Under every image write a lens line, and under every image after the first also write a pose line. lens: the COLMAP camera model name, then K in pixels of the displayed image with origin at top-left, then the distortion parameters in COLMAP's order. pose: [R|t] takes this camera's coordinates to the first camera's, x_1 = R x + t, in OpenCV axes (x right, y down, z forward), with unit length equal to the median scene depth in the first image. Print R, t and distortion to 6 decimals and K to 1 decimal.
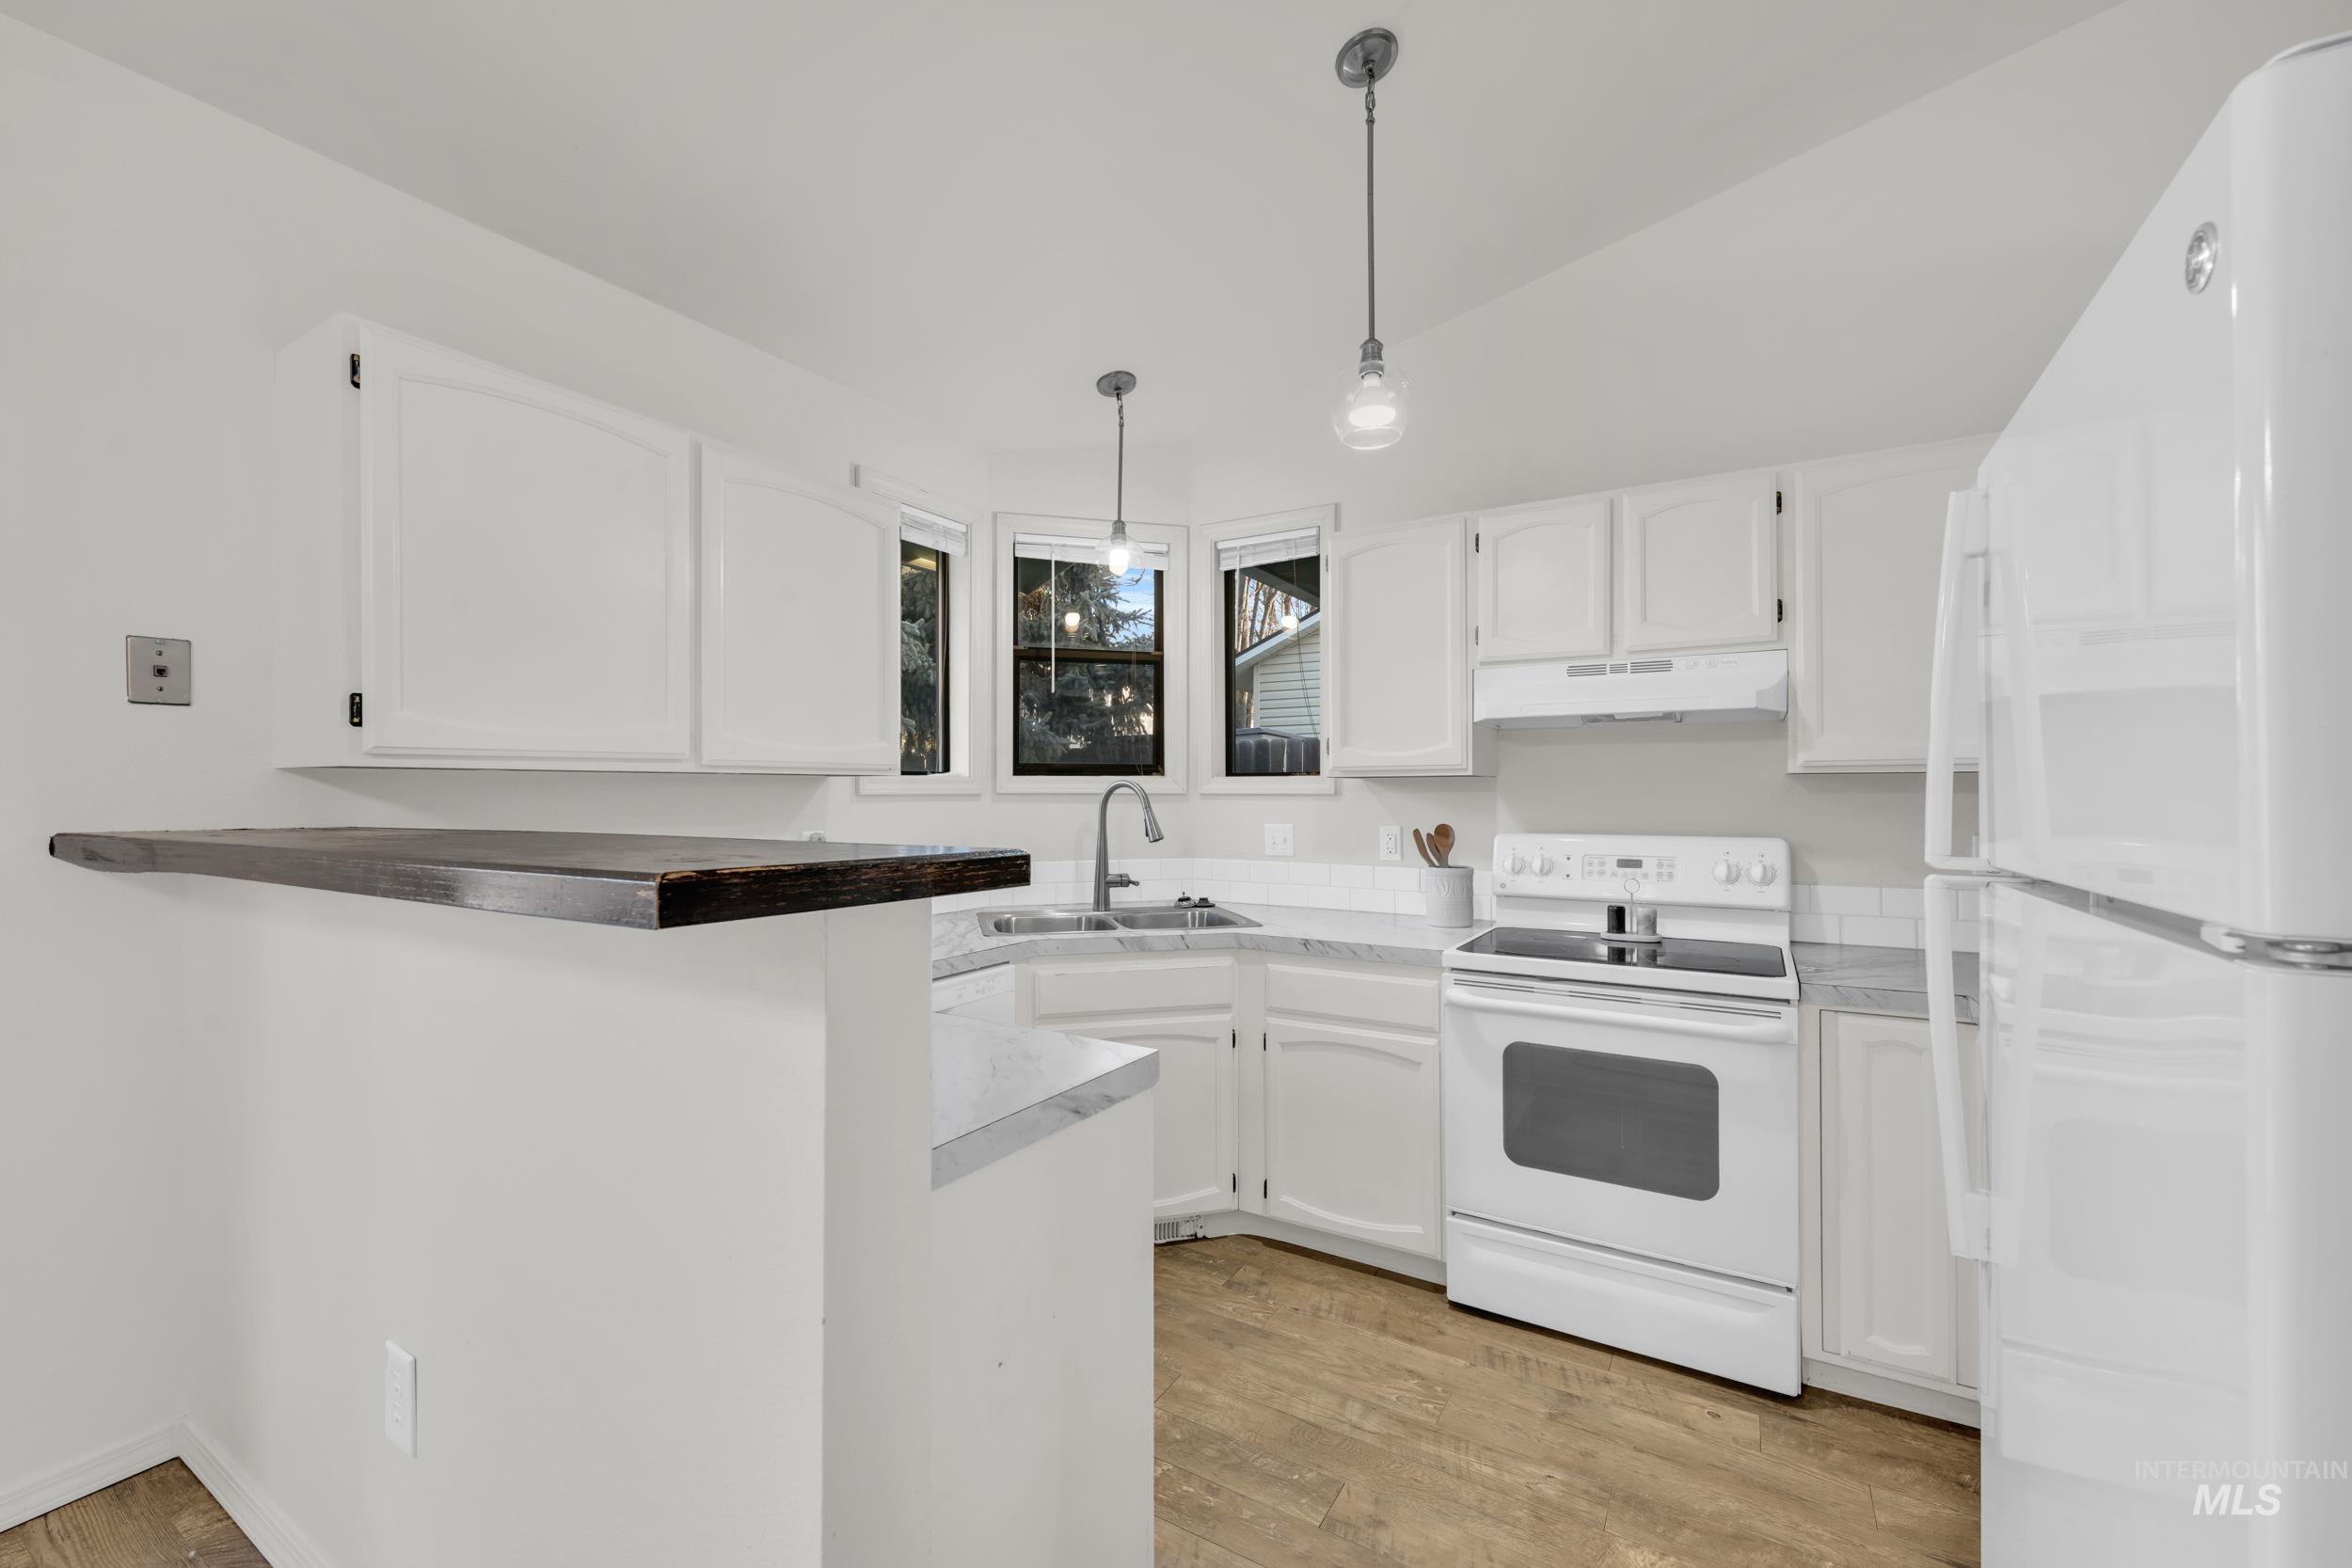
lens RADIAL K [[922.0, 0, 1177.0], [0, 922.0, 785.6], [0, 0, 1]] dist [0.001038, 0.000009]
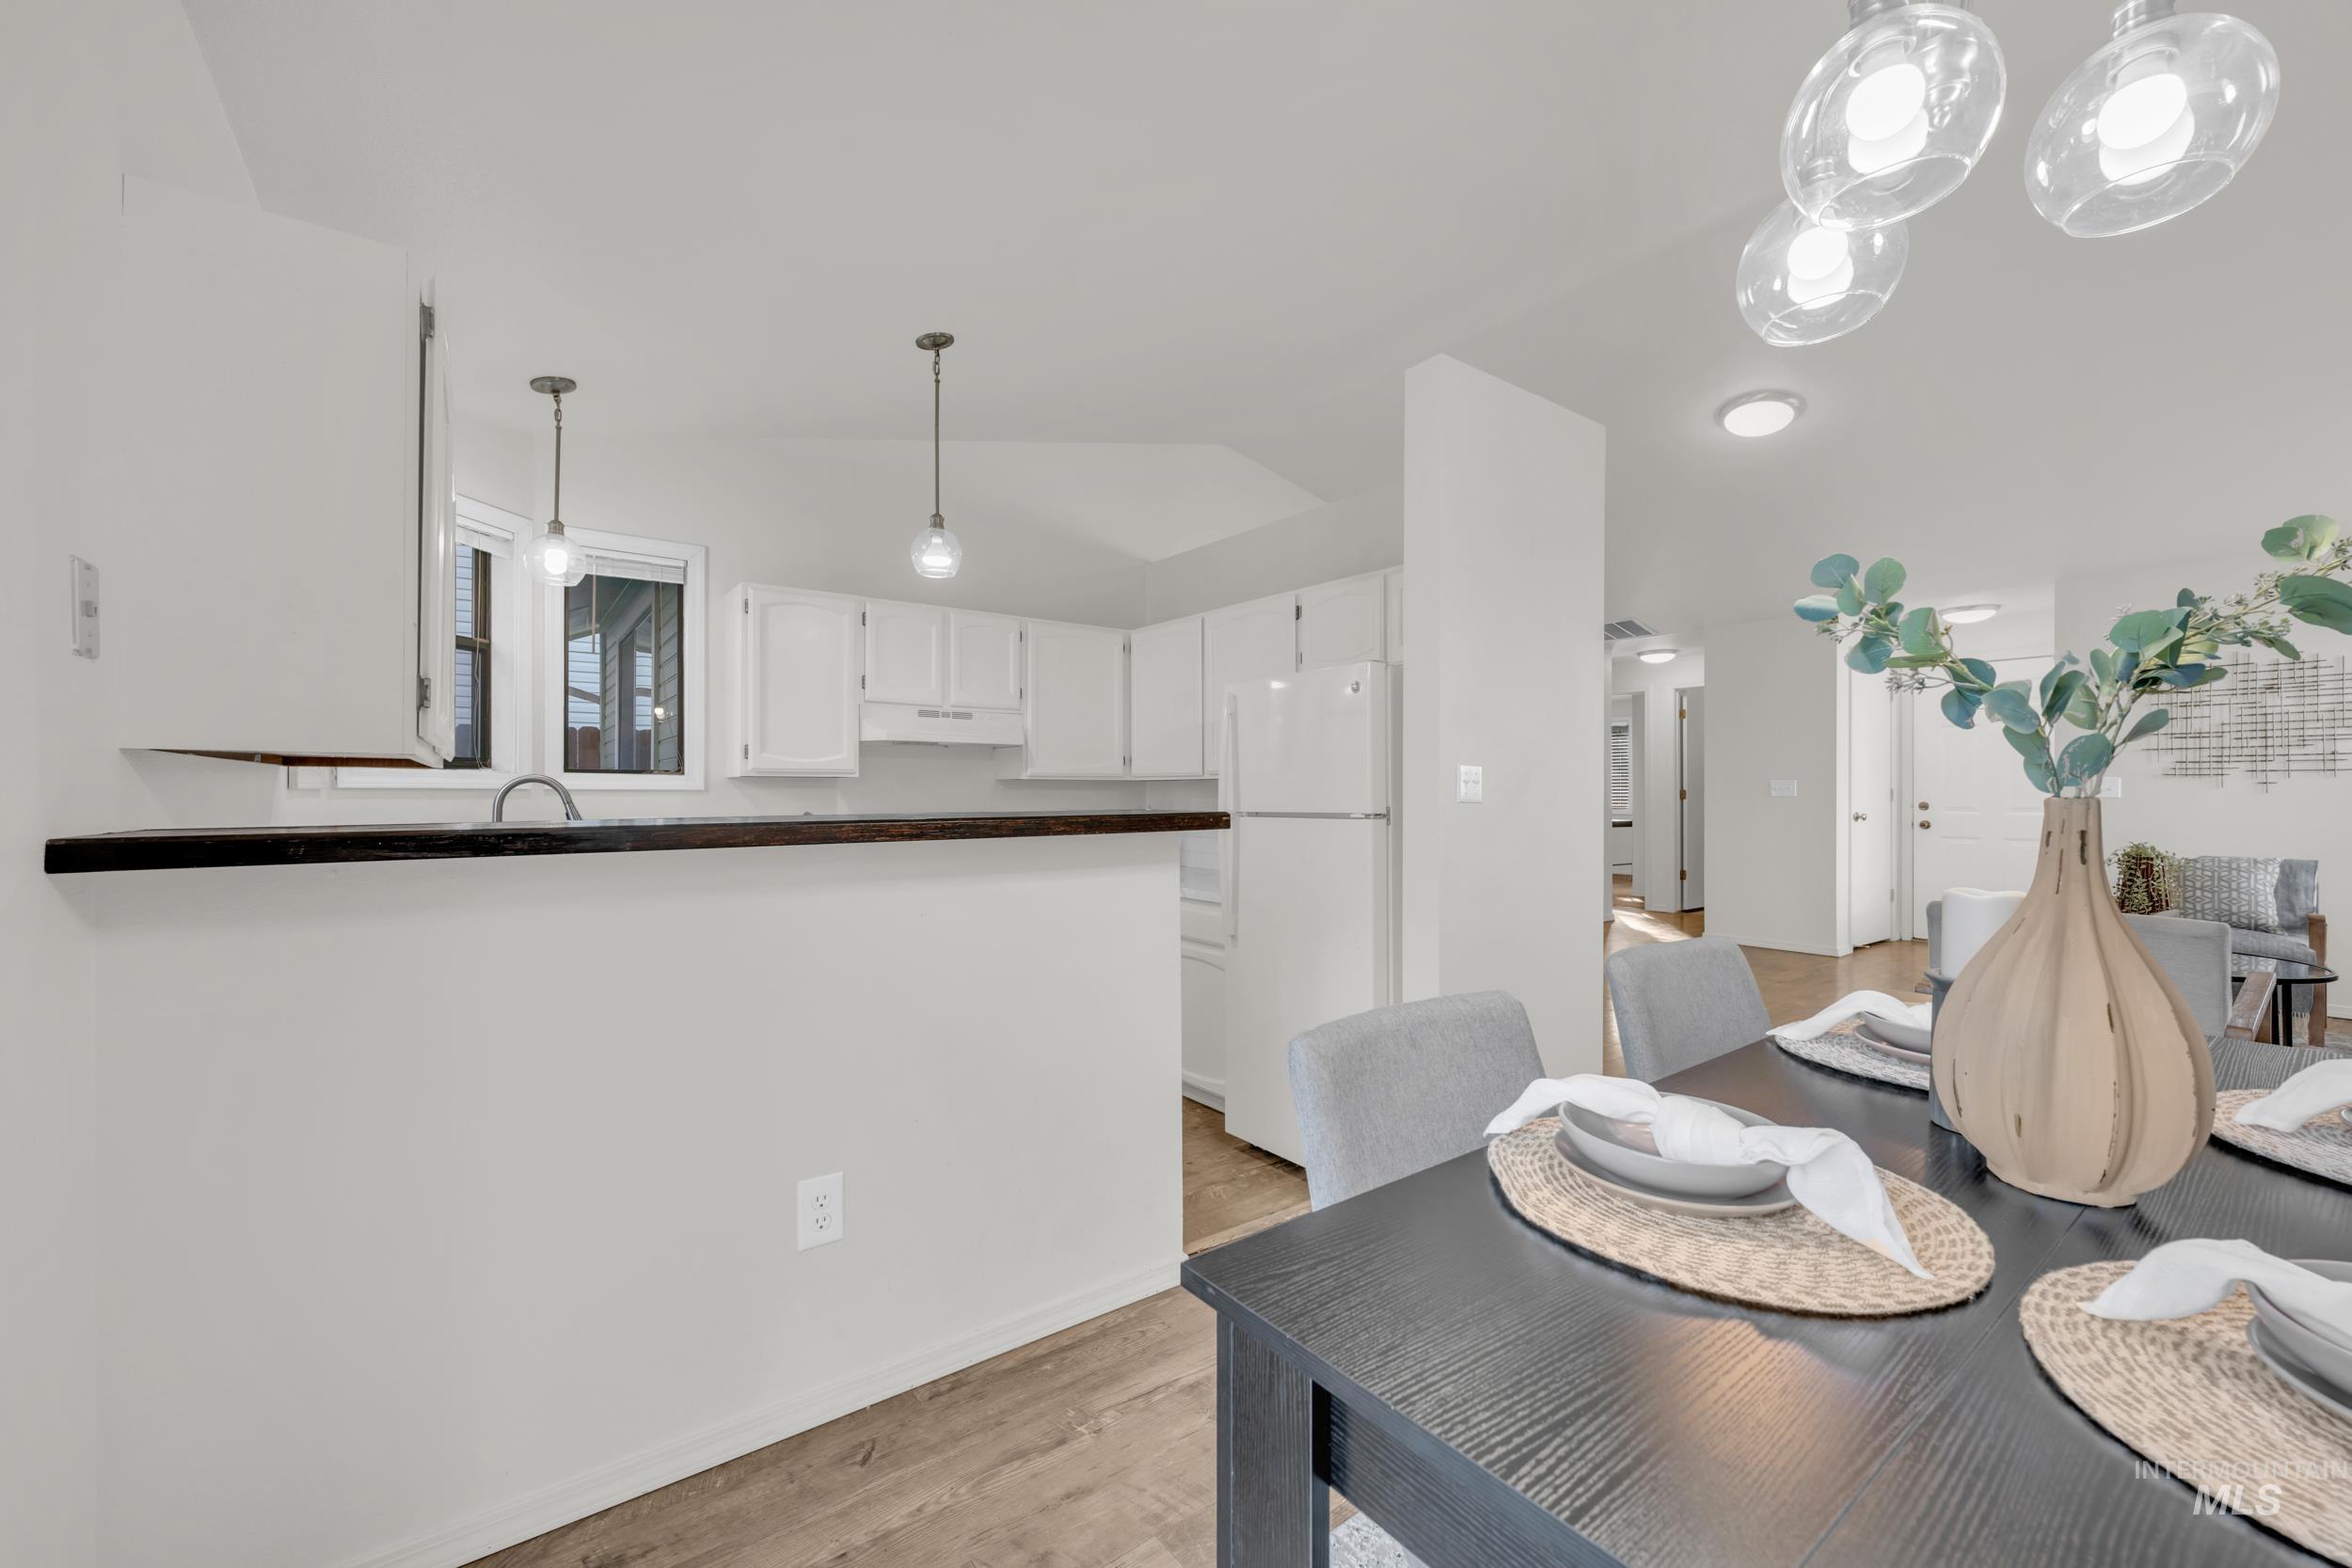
lens RADIAL K [[922.0, 0, 1184.7], [0, 922.0, 789.1], [0, 0, 1]] dist [0.001038, 0.000009]
pose [[0.401589, 0.006518, 0.915797, -0.874888], [-0.008605, 0.999957, -0.003344, 0.007295], [-0.915780, -0.006538, 0.401628, -0.052016]]
